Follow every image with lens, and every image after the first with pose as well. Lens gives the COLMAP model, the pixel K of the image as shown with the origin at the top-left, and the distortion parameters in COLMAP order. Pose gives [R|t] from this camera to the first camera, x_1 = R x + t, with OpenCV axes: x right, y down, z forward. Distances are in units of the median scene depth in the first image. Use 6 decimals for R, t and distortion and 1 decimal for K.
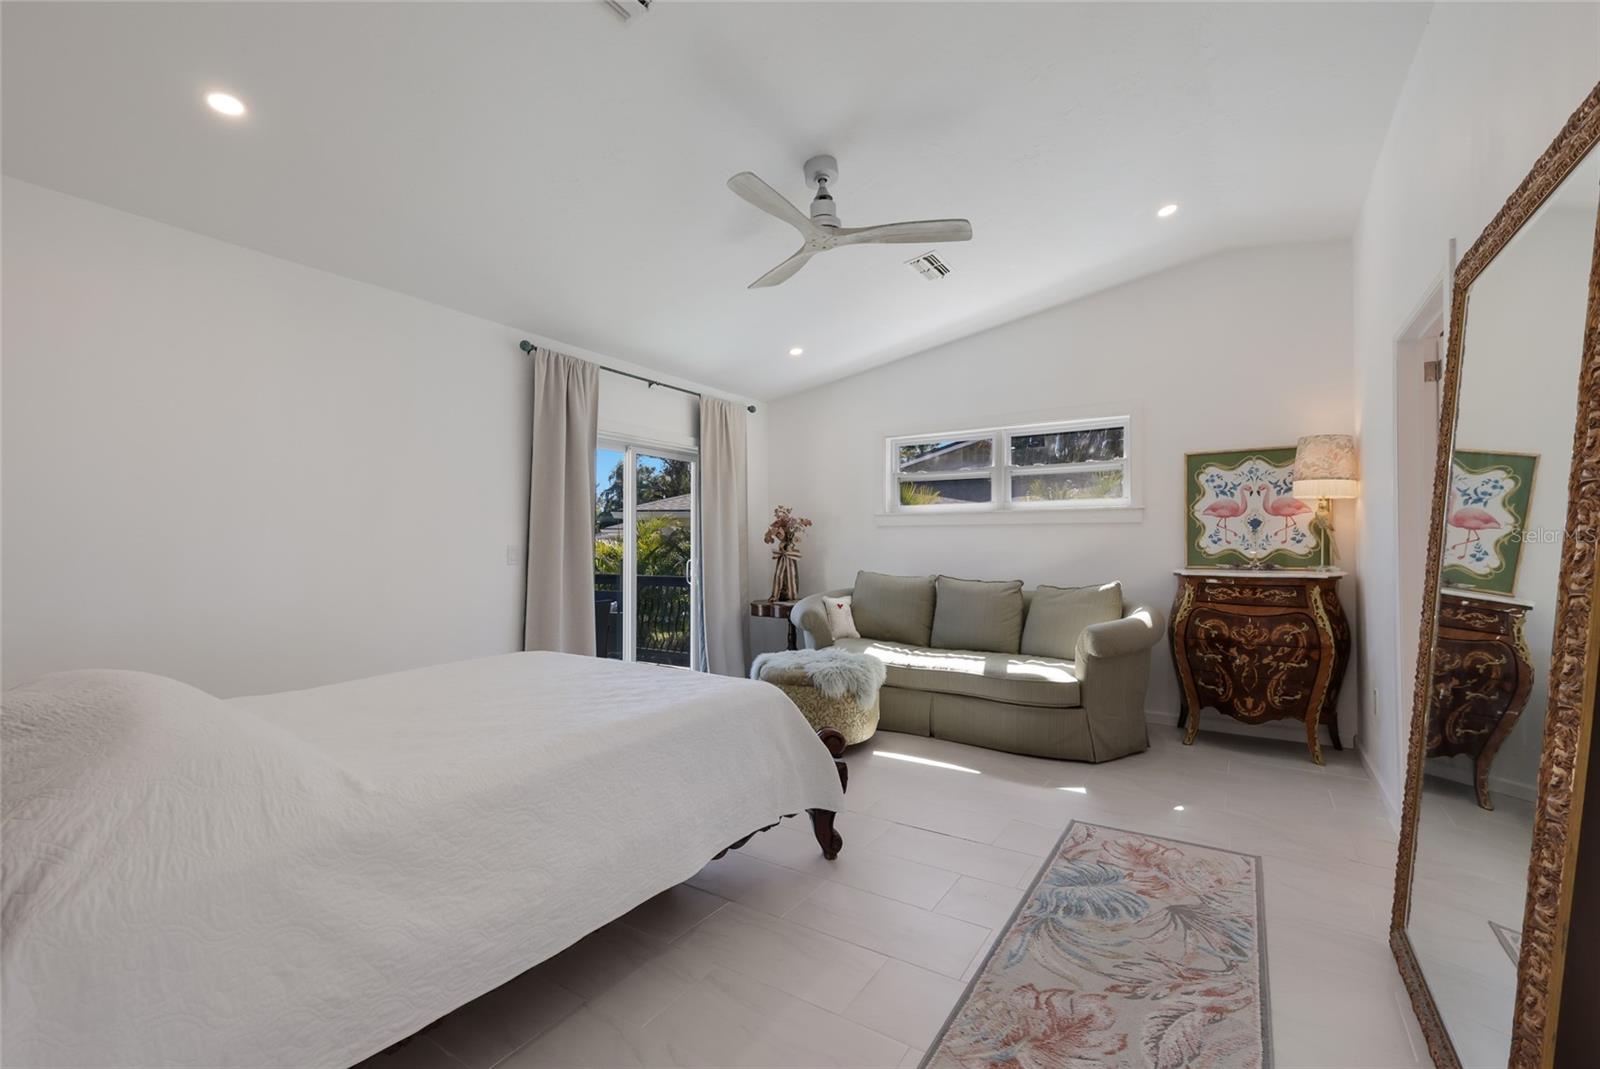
lens RADIAL K [[697.7, 0, 803.4], [0, 697.7, 535.0], [0, 0, 1]] dist [0.019198, -0.002170]
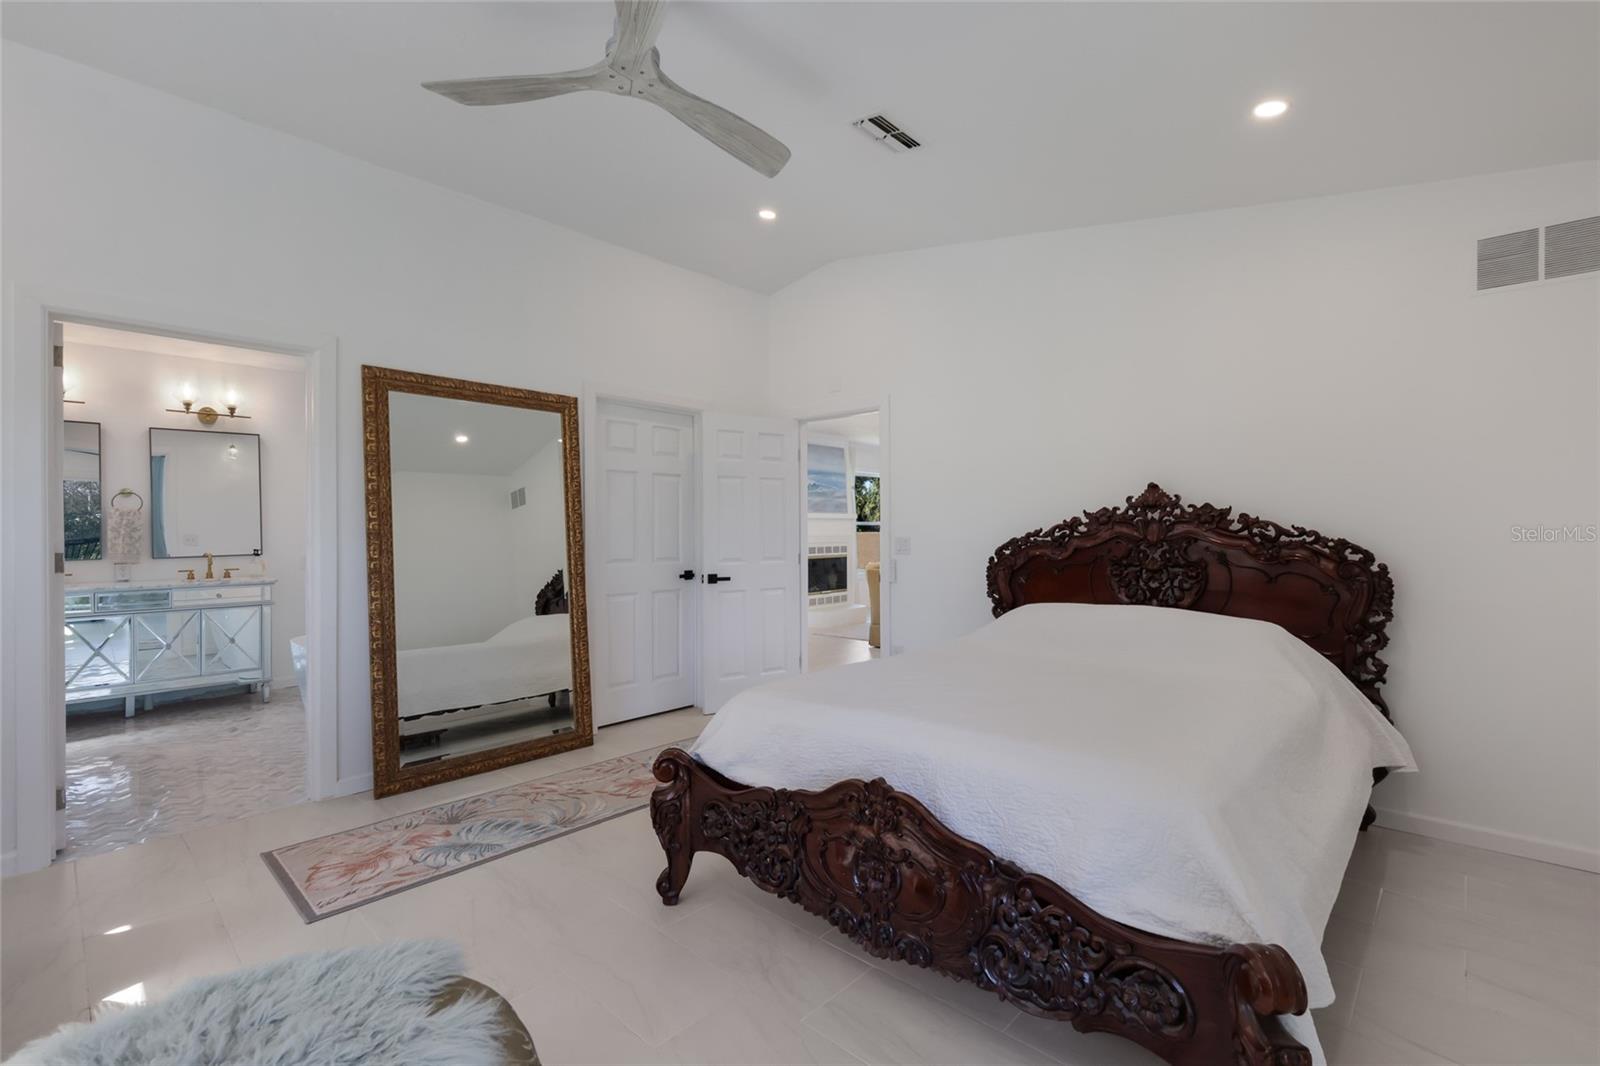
lens RADIAL K [[697.7, 0, 793.9], [0, 697.7, 535.8], [0, 0, 1]] dist [0.019198, -0.002170]
pose [[-0.981966, -0.002227, 0.189045, -0.318436], [-0.003890, 0.999957, -0.008426, 0.019664], [-0.189018, -0.009010, -0.981932, 2.139713]]
